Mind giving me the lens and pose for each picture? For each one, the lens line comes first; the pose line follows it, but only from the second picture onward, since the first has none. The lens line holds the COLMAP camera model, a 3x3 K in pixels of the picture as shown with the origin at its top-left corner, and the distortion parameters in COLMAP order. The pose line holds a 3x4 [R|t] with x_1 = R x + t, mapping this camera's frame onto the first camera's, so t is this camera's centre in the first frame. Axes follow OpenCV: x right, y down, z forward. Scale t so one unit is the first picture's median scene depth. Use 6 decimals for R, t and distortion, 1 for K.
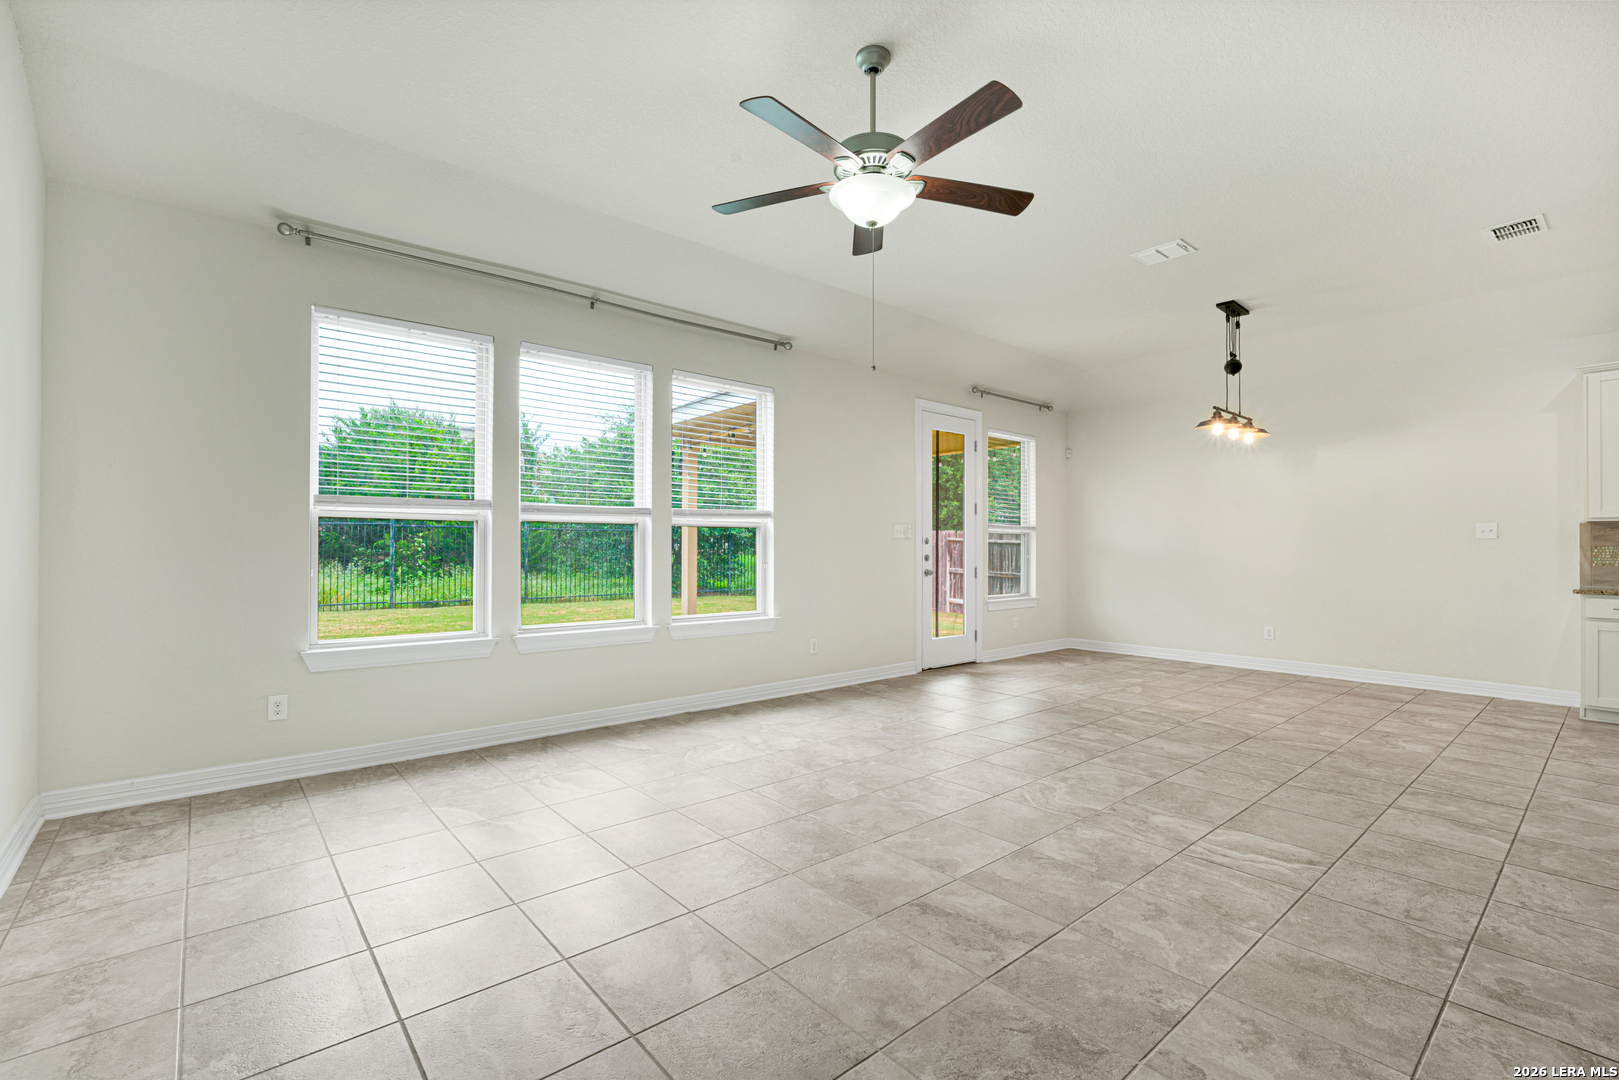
lens RADIAL K [[714.1, 0, 799.3], [0, 714.1, 541.5], [0, 0, 1]] dist [-0.004691, -0.000082]
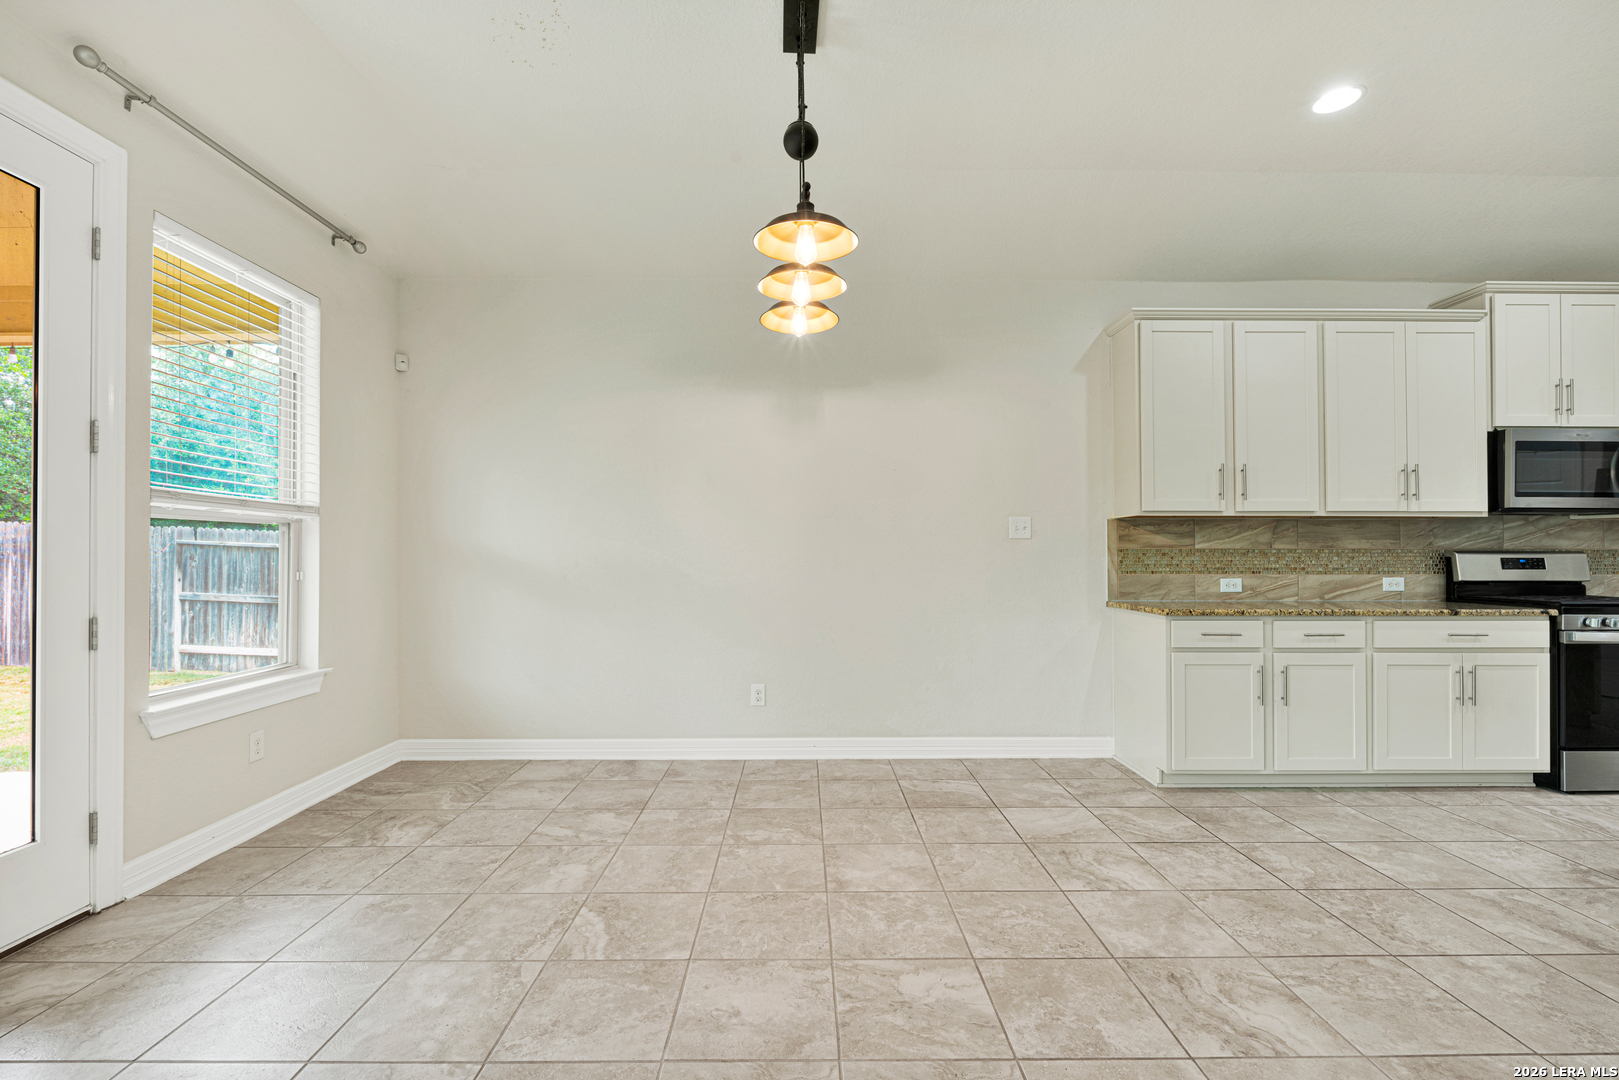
lens RADIAL K [[714.1, 0, 798.6], [0, 714.1, 543.7], [0, 0, 1]] dist [-0.004691, -0.000082]
pose [[0.649212, 0.004067, 0.760597, 0.262718], [-0.000035, 0.999986, -0.005317, 0.004836], [-0.760607, 0.003425, 0.649203, 0.685960]]
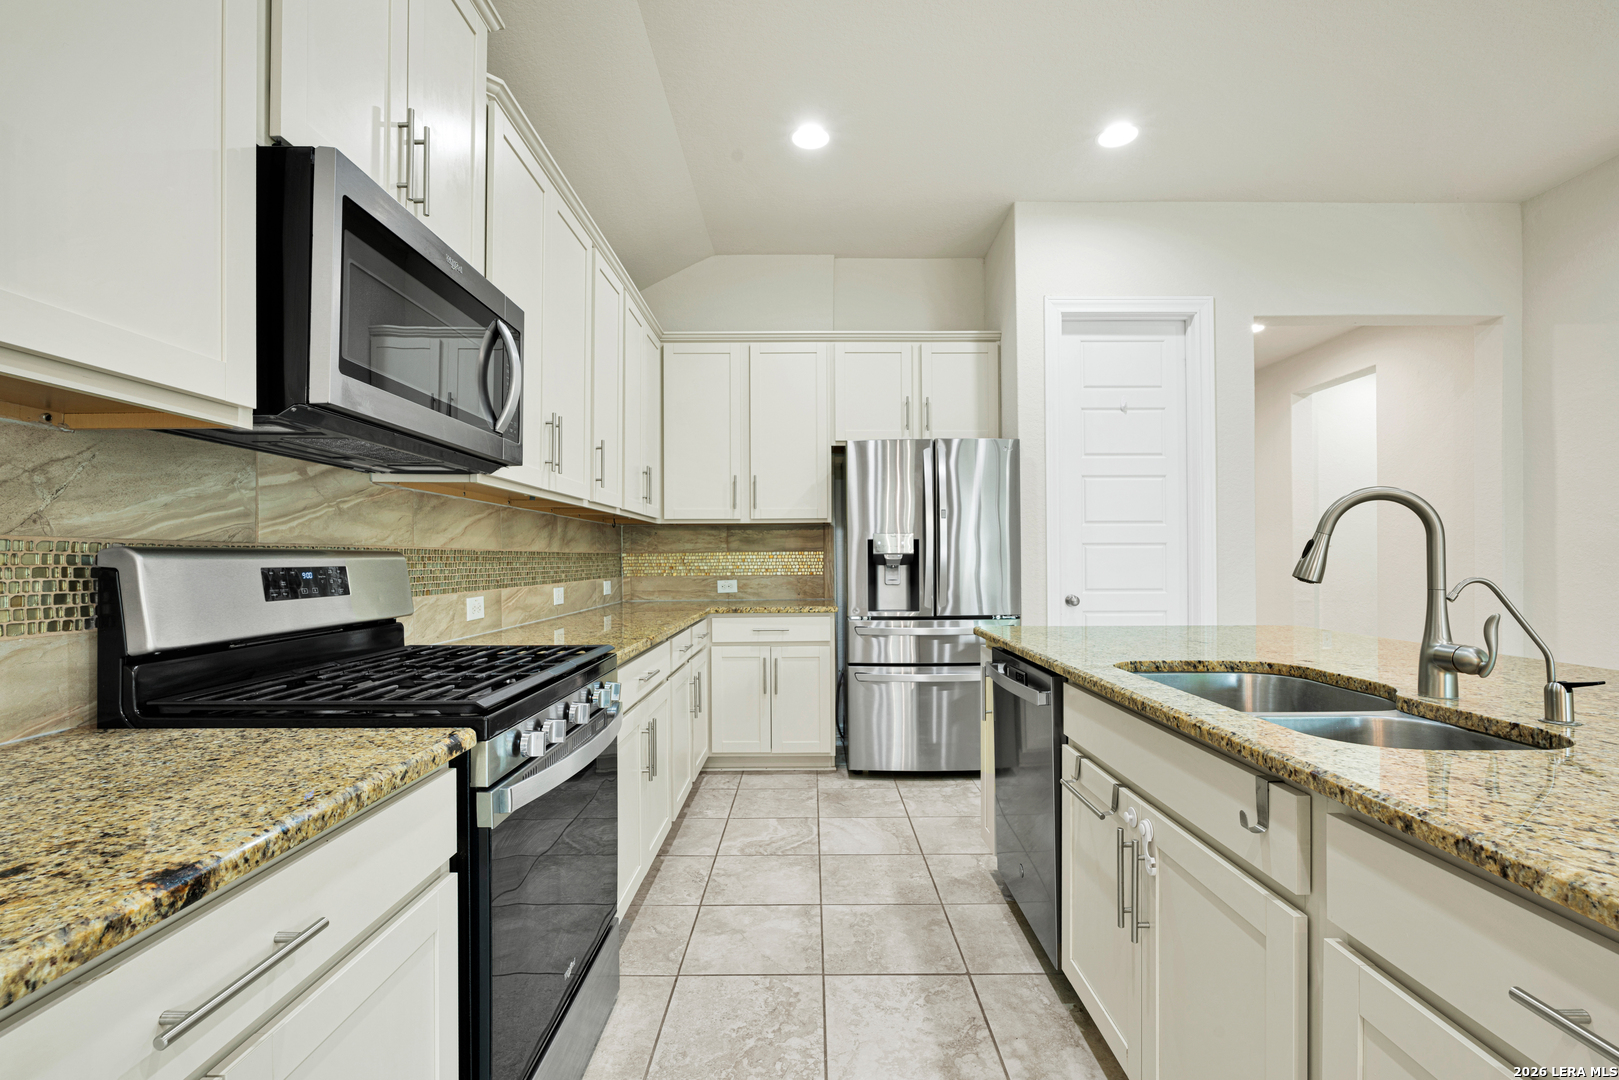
lens RADIAL K [[714.1, 0, 811.5], [0, 714.1, 545.1], [0, 0, 1]] dist [-0.004691, -0.000082]
pose [[-0.753374, 0.011532, 0.657492, 0.943616], [0.001339, 0.999871, -0.016003, 0.011298], [-0.657591, -0.011176, -0.753292, 0.673425]]
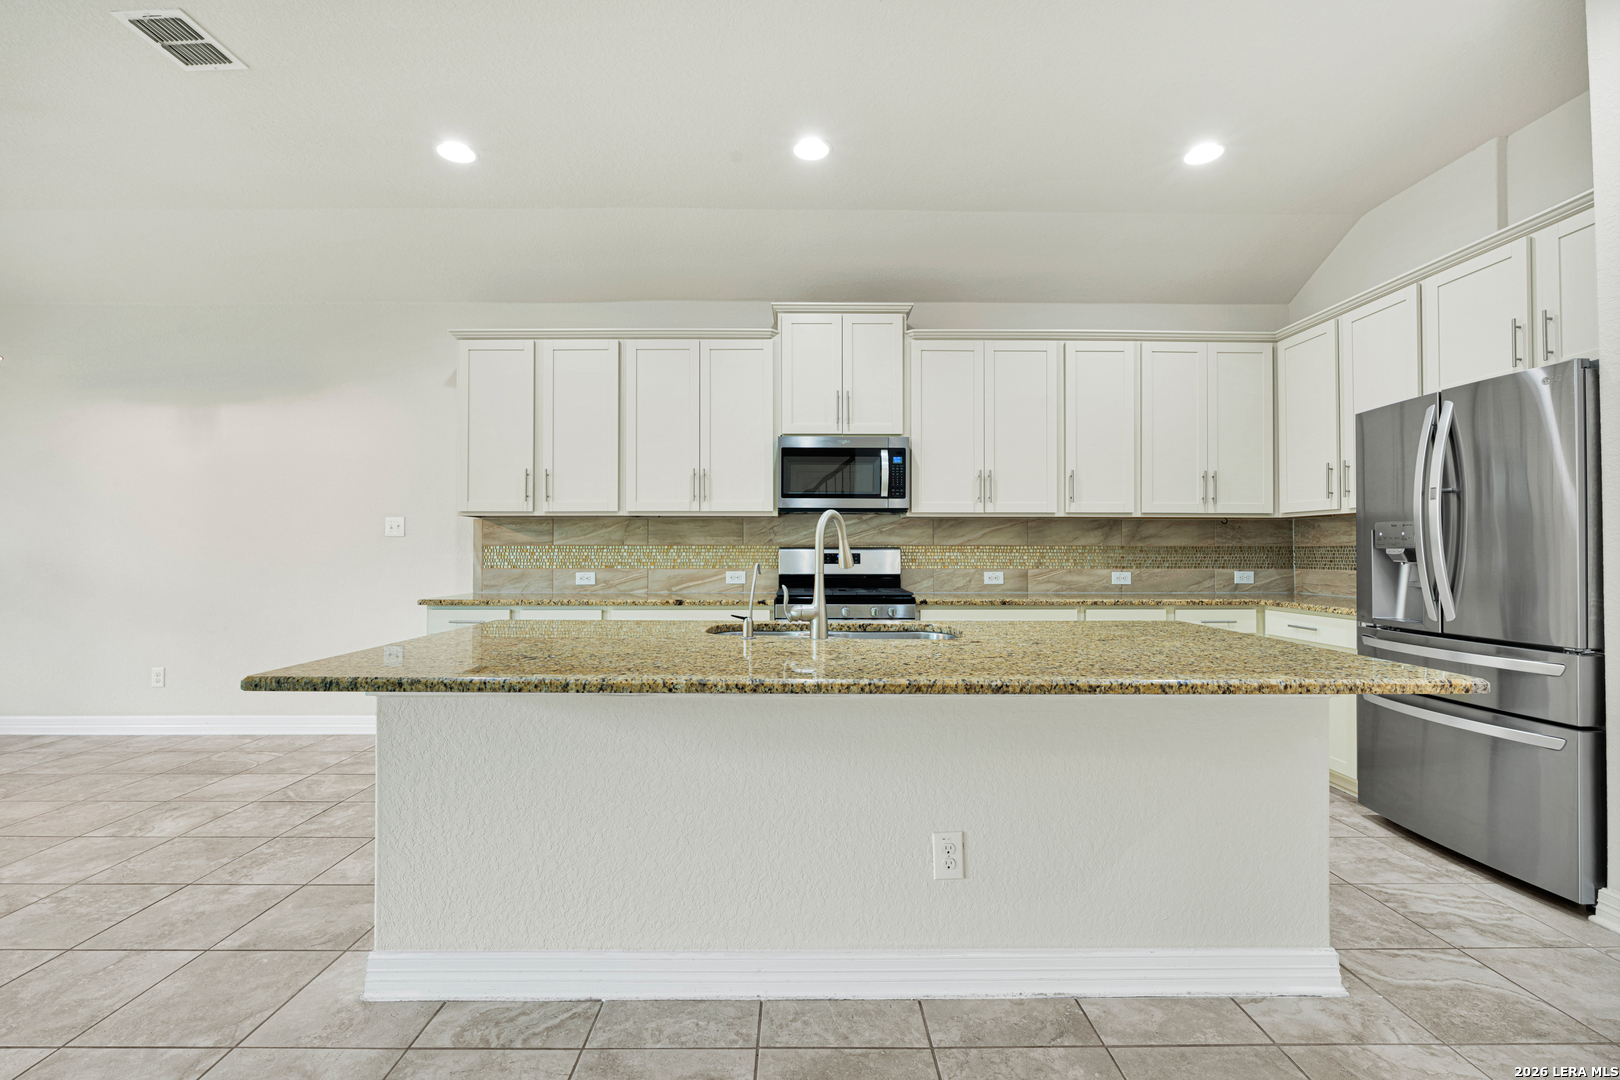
lens RADIAL K [[714.5, 0, 816.5], [0, 714.5, 541.0], [0, 0, 1]] dist [-0.004691, -0.000082]
pose [[0.654137, 0.001560, 0.756374, 0.657053], [0.001293, 0.999994, -0.003180, 0.004116], [-0.756375, 0.003059, 0.654131, 0.114269]]
